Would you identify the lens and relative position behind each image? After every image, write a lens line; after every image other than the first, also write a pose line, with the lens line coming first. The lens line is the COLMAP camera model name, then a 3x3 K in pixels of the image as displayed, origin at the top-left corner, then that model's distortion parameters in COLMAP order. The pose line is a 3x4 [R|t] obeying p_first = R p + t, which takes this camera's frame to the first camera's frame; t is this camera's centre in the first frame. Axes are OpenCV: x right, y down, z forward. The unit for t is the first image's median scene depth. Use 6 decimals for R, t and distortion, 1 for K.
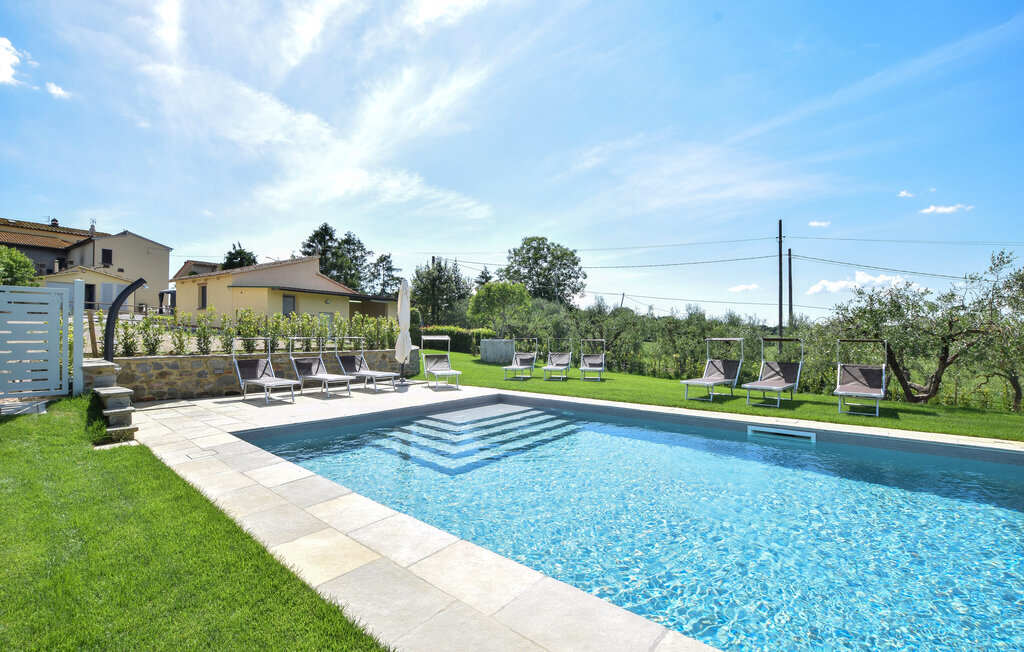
lens RADIAL K [[448.7, 0, 504.4], [0, 448.7, 316.3], [0, 0, 1]] dist [-0.034582, 0.005119]
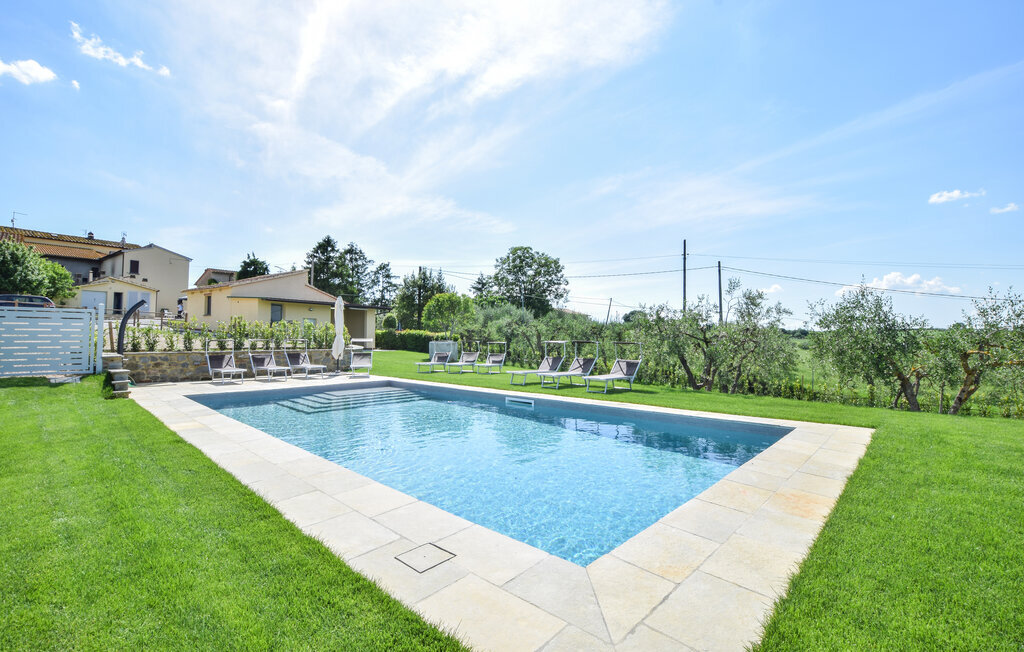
lens RADIAL K [[448.7, 0, 507.4], [0, 448.7, 302.4], [0, 0, 1]] dist [-0.034582, 0.005119]
pose [[0.999295, -0.001152, -0.037537, 0.107129], [-0.000212, 0.999341, -0.036307, -0.005137], [0.037554, 0.036289, 0.998635, -0.102573]]
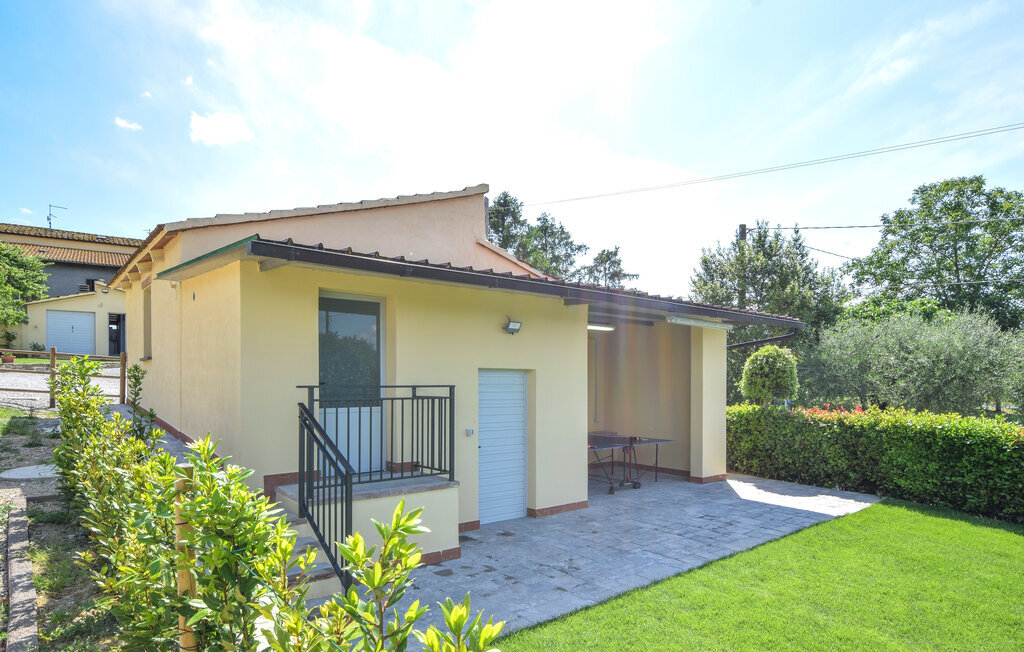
lens RADIAL K [[585.7, 0, 512.3], [0, 585.7, 335.5], [0, 0, 1]] dist [-0.018979, 0.003021]
pose [[0.932424, -0.022870, -0.360641, -0.179375], [0.008924, 0.999148, -0.040288, -0.008002], [0.361256, 0.034347, 0.931834, 0.439849]]
